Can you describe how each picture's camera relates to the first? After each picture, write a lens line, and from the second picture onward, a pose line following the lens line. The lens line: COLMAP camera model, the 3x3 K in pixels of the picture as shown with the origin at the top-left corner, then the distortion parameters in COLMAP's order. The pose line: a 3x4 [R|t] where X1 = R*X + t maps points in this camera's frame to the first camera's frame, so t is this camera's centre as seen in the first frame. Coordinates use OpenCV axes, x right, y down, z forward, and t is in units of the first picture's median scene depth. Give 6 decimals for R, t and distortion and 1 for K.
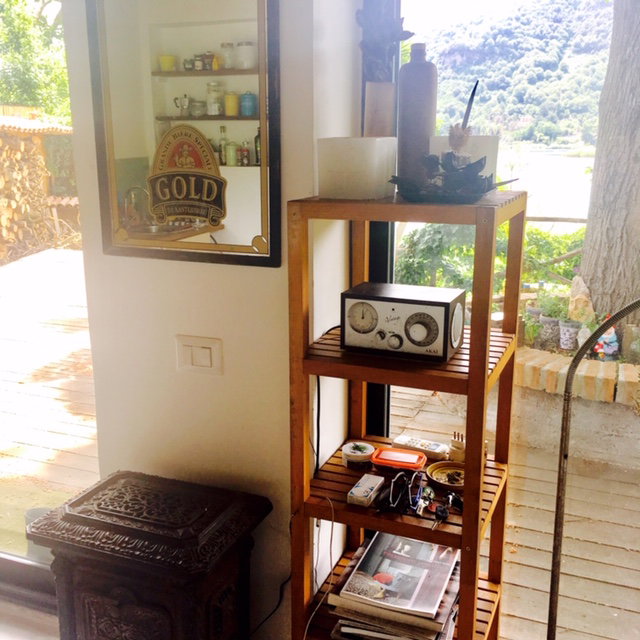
lens RADIAL K [[728.7, 0, 322.7], [0, 728.7, 326.1], [0, 0, 1]] dist [0.050079, 0.000000]
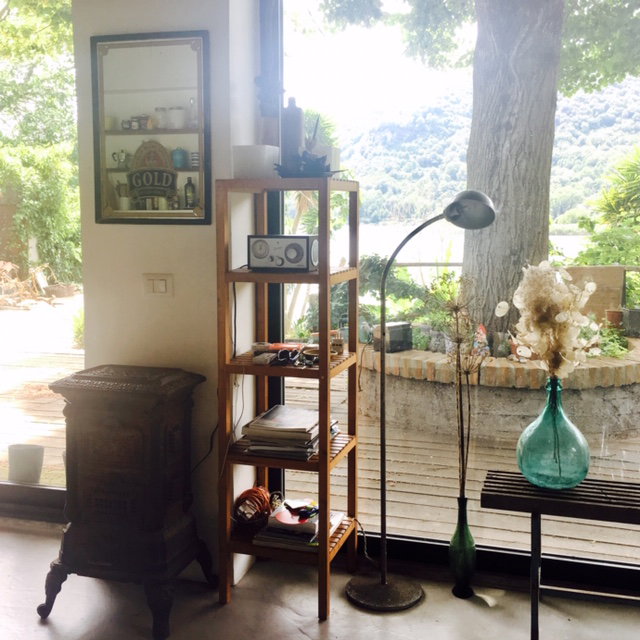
lens RADIAL K [[822.0, 0, 318.9], [0, 822.0, 314.9], [0, 0, 1]] dist [0.058265, 0.000000]
pose [[0.996645, -0.007407, 0.081511, 0.027060], [0.018446, 0.990602, -0.135529, 0.326634], [-0.079741, 0.136578, 0.987415, -0.711187]]
